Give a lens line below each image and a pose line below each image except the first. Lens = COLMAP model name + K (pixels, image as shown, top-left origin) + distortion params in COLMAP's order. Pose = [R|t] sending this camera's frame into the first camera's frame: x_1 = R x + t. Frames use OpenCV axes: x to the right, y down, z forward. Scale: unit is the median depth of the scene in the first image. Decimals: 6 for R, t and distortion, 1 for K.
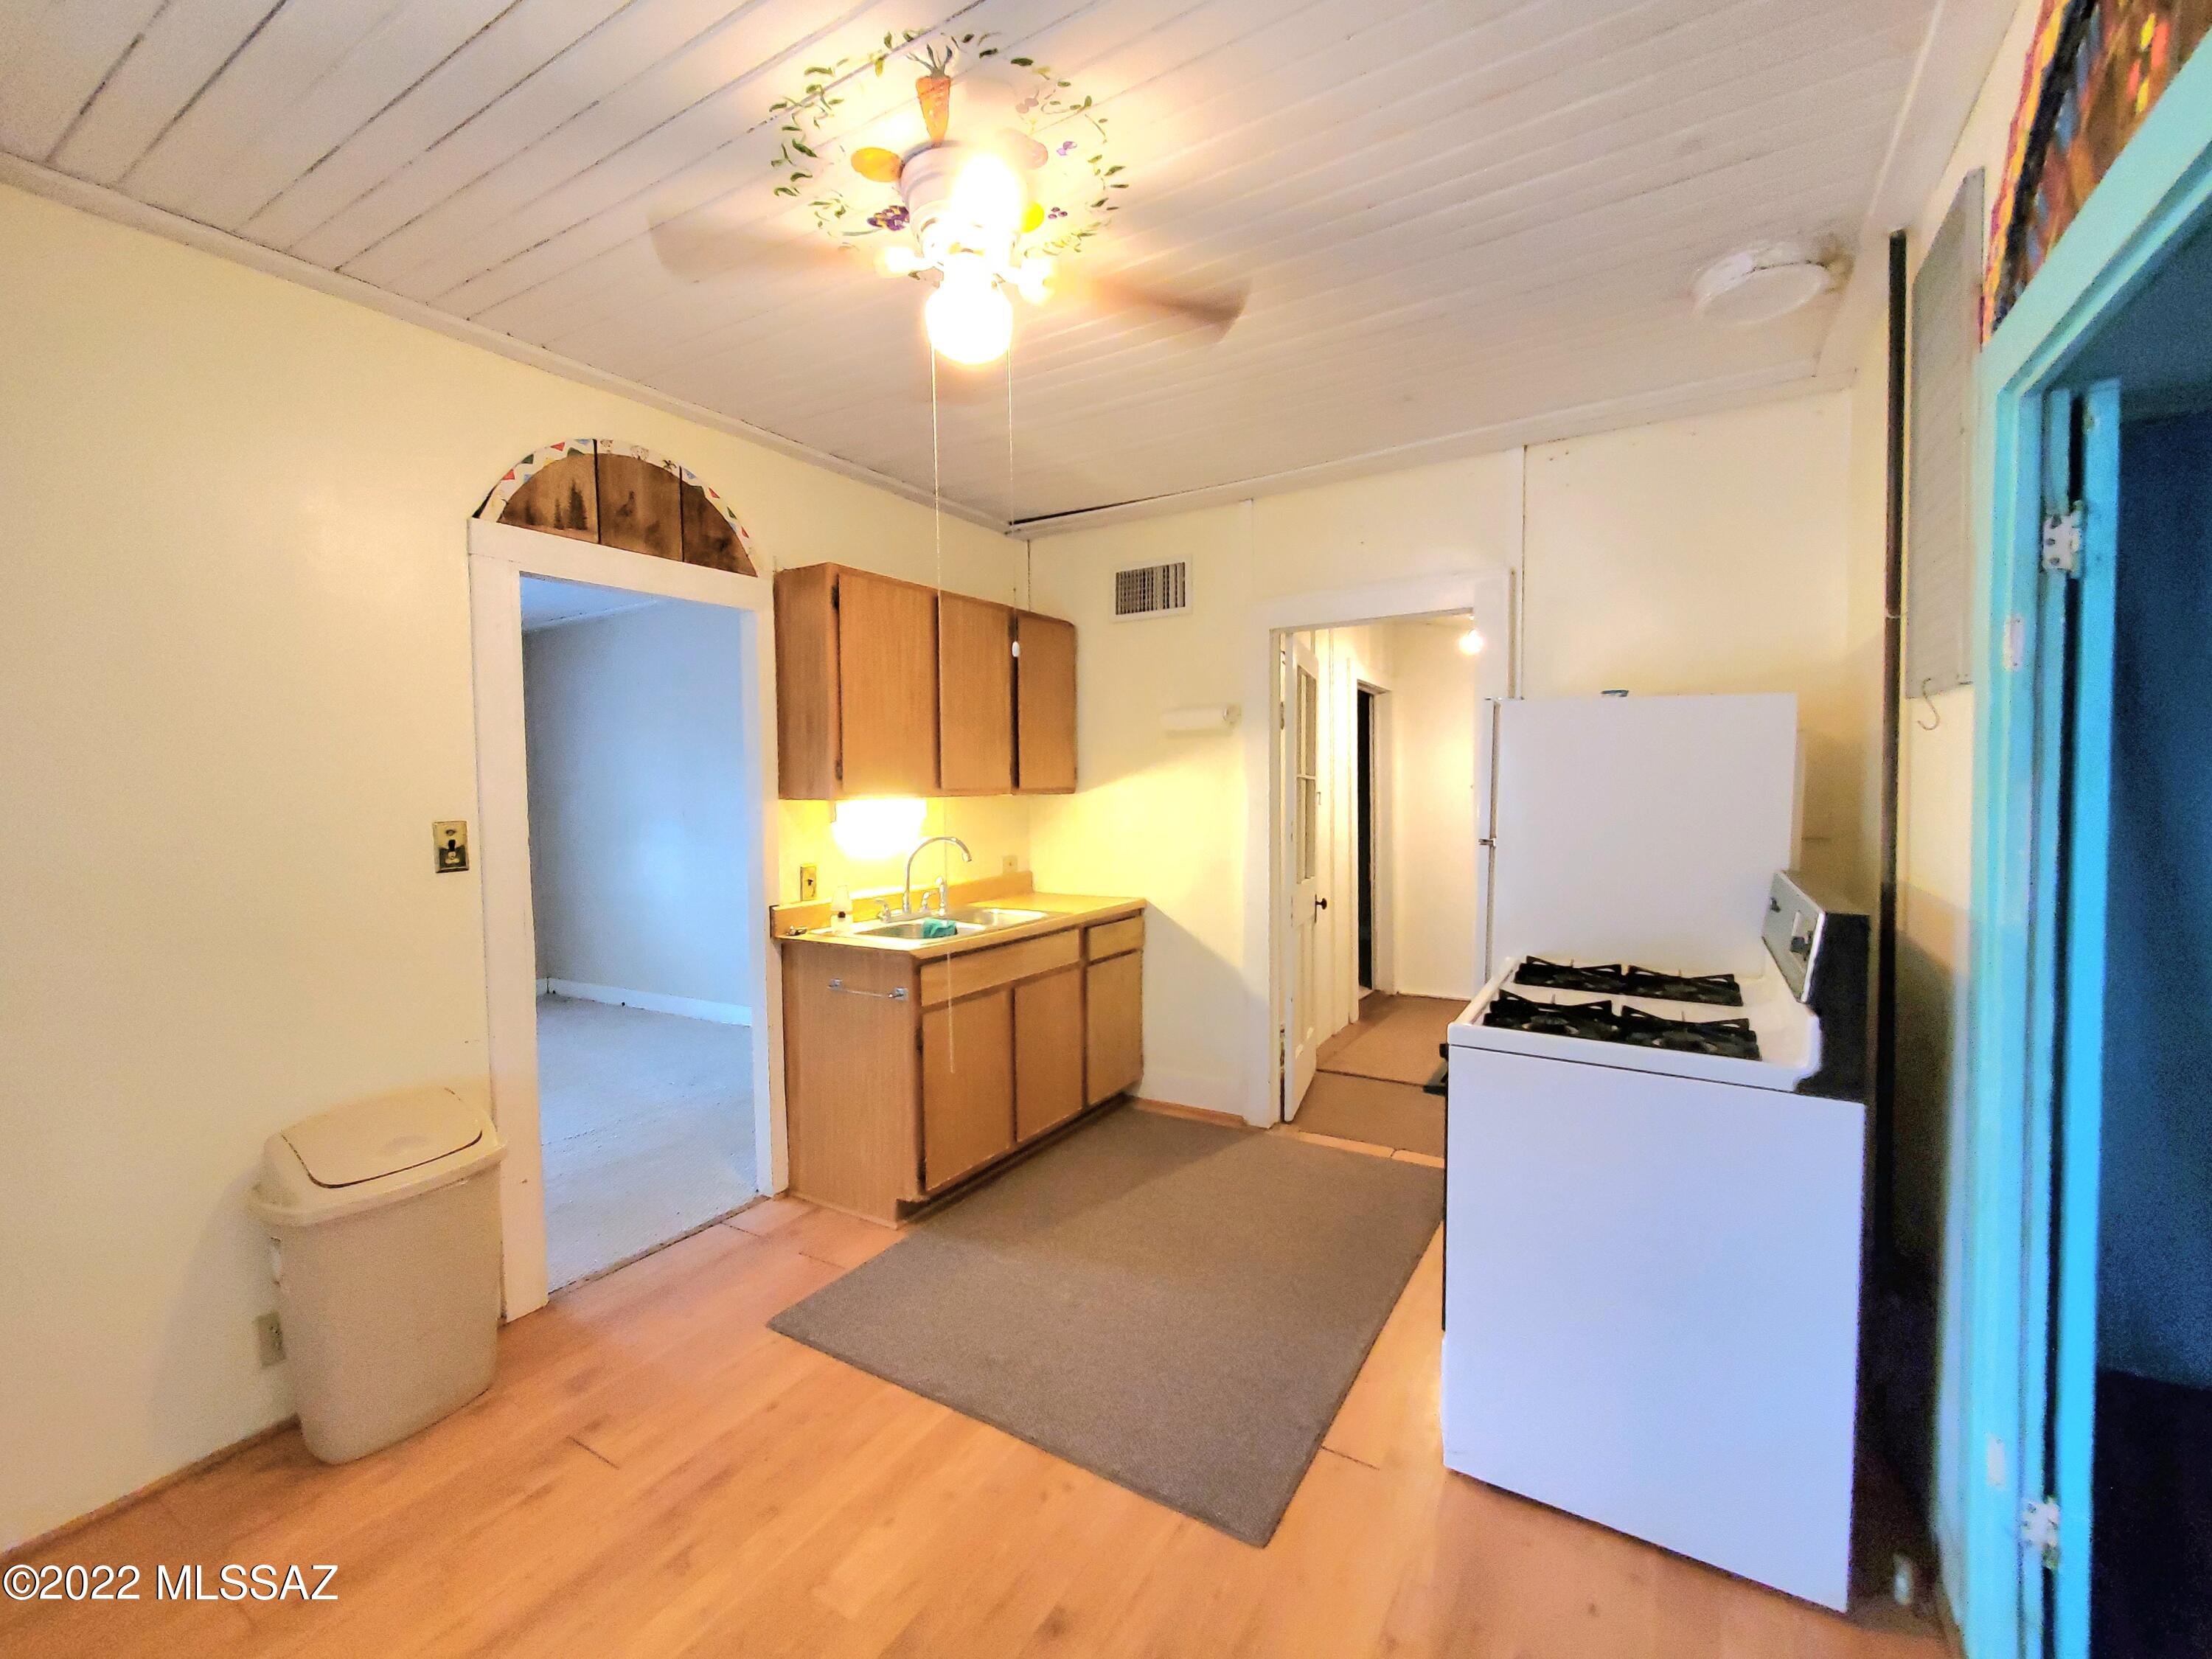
lens RADIAL K [[951.6, 0, 1114.1], [0, 951.6, 815.5], [0, 0, 1]] dist [-0.002018, -0.000086]
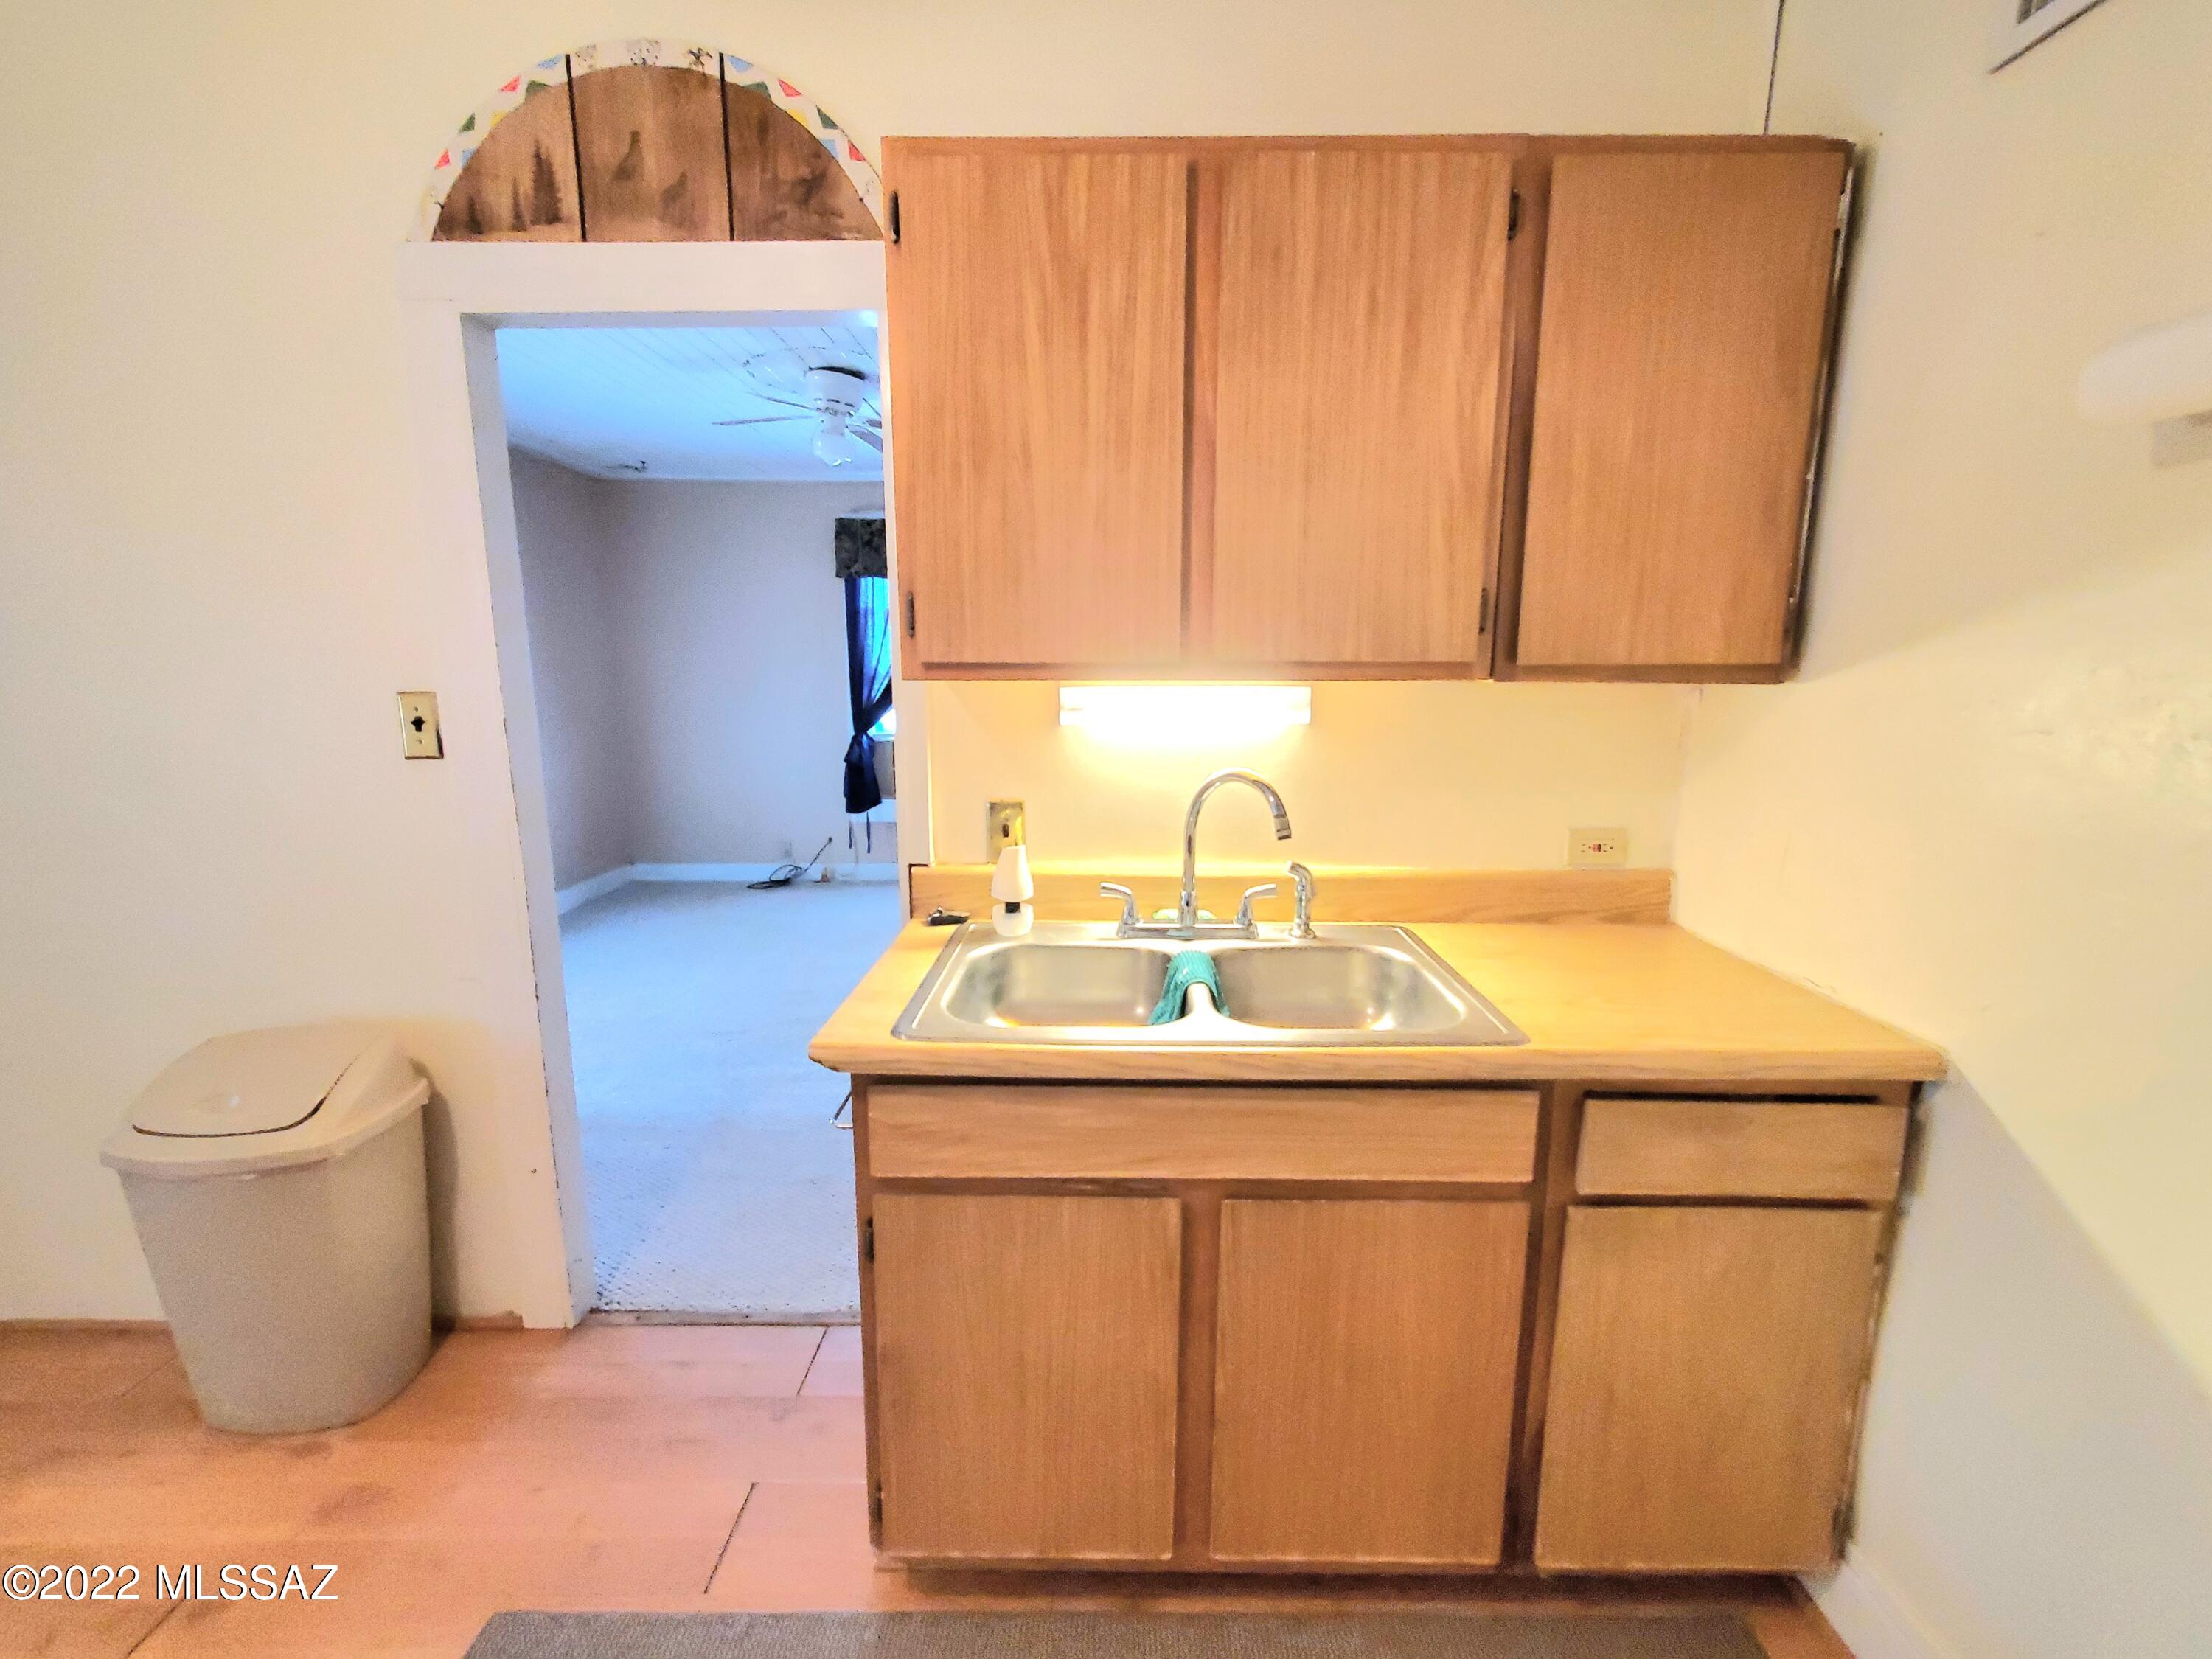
lens RADIAL K [[951.6, 0, 1114.1], [0, 951.6, 815.5], [0, 0, 1]] dist [-0.002018, -0.000086]
pose [[0.516805, 0.159319, -0.841148, 0.183774], [-0.037644, 0.985810, 0.163590, -0.032390], [0.855275, -0.052880, 0.515468, 0.862778]]
